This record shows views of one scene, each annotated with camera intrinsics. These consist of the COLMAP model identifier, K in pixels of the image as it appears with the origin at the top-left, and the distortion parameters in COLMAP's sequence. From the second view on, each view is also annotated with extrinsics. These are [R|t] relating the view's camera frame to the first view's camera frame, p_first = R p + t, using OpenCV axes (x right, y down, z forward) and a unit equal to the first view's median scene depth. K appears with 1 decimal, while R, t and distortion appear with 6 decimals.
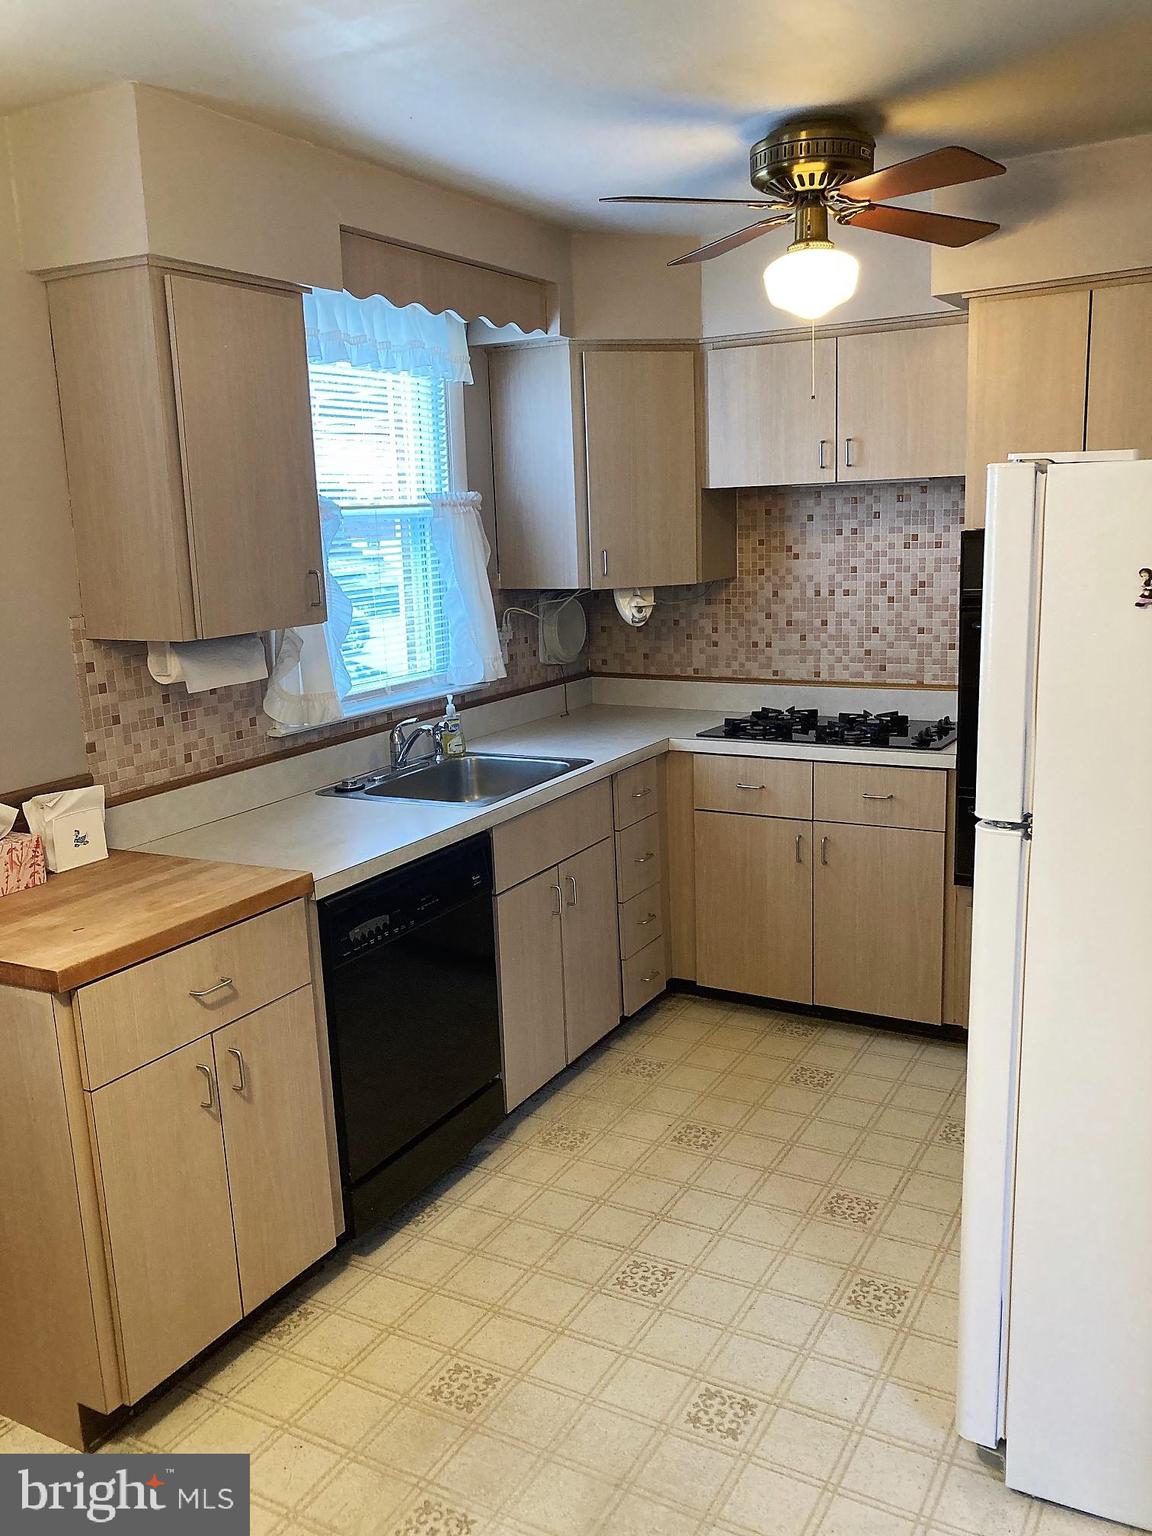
lens RADIAL K [[1252.9, 0, 576.0], [0, 1252.9, 768.0], [0, 0, 1]] dist [0.005348, 0.005915]
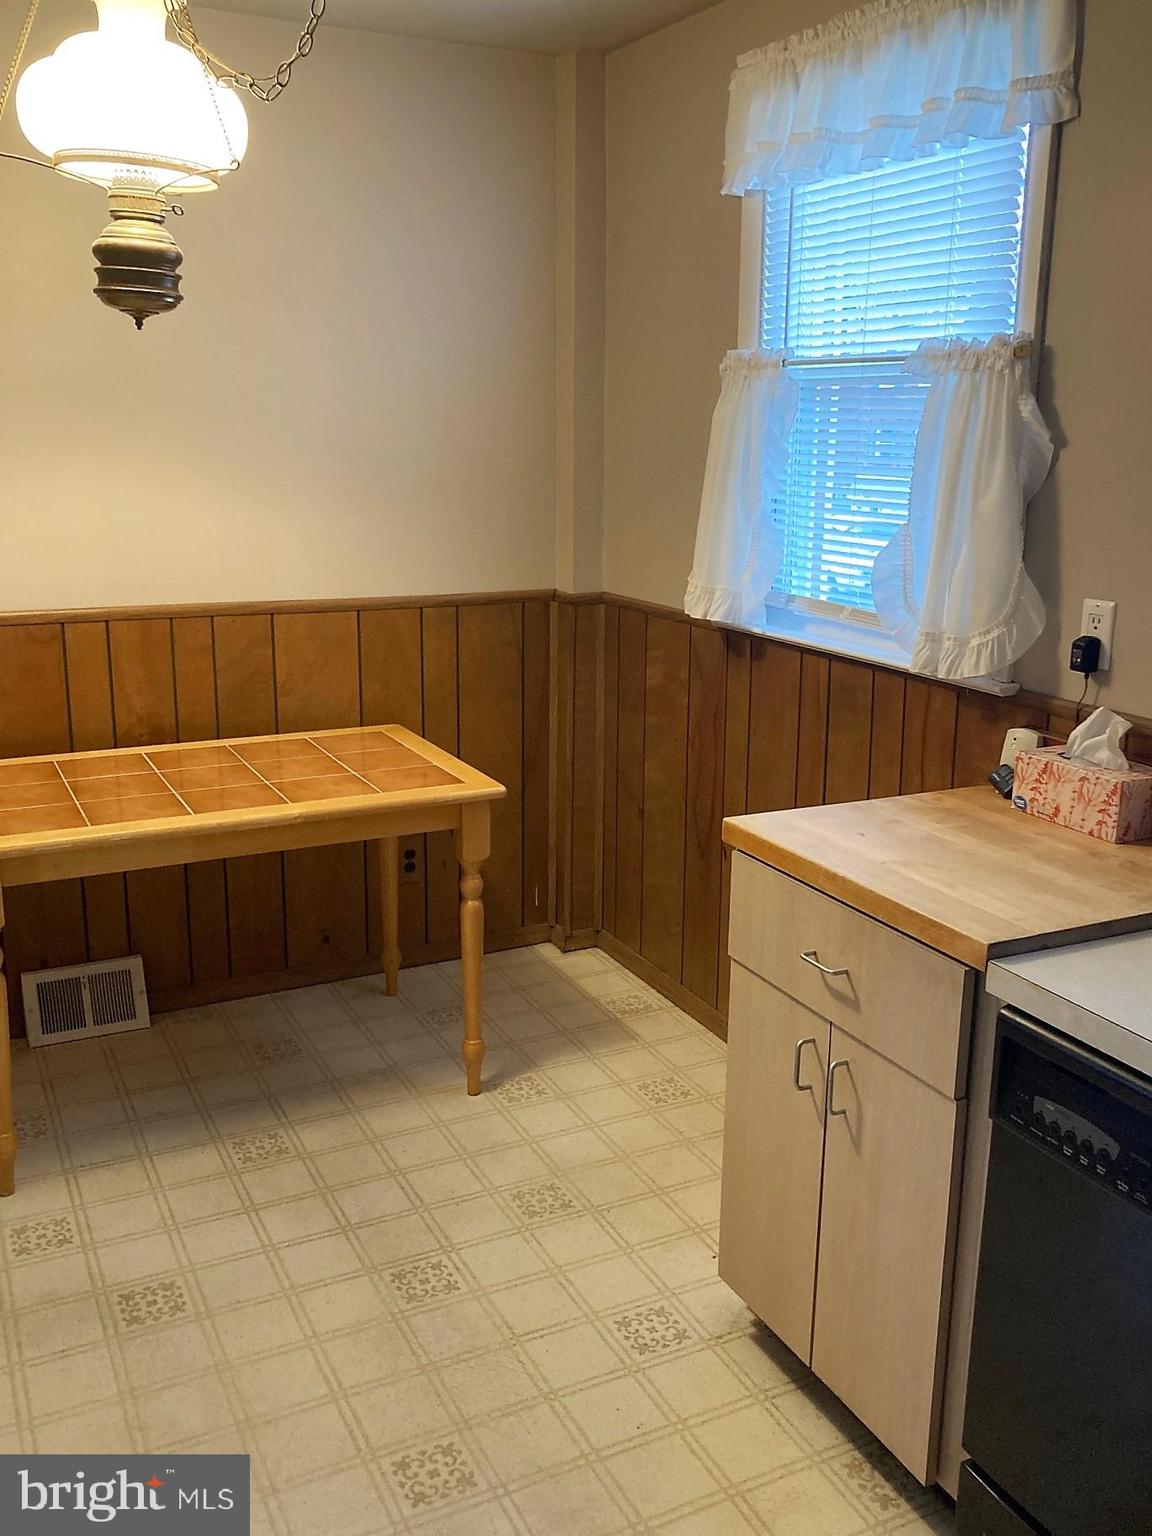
lens RADIAL K [[1366.1, 0, 576.0], [0, 1366.1, 768.0], [0, 0, 1]] dist [0.003137, 0.002903]
pose [[-0.556788, 0.238992, -0.795531, 0.246473], [-0.148669, 0.913580, 0.378509, -0.130533], [0.817242, 0.329021, -0.473140, 0.674905]]
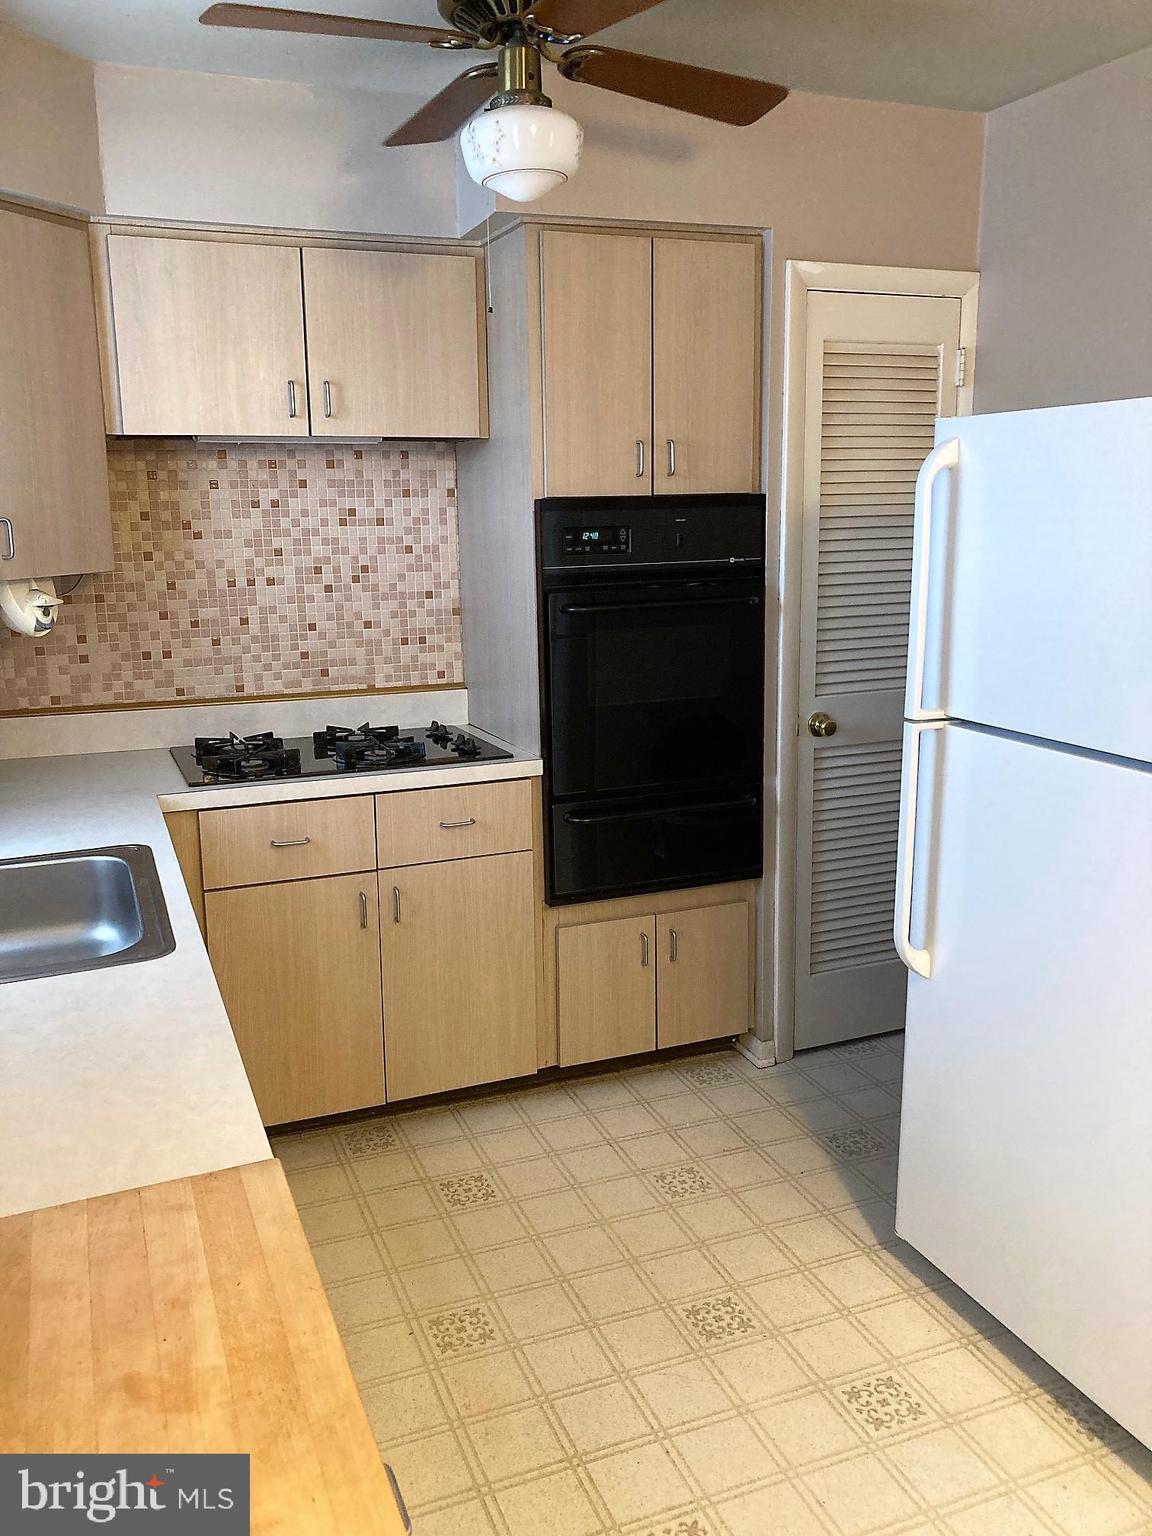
lens RADIAL K [[1252.9, 0, 576.0], [0, 1252.9, 768.0], [0, 0, 1]] dist [0.005348, 0.005915]
pose [[0.626062, -0.131246, 0.768648, -0.290101], [0.138118, 0.988812, 0.056342, -0.042667], [-0.767443, 0.070890, 0.637185, 0.365578]]
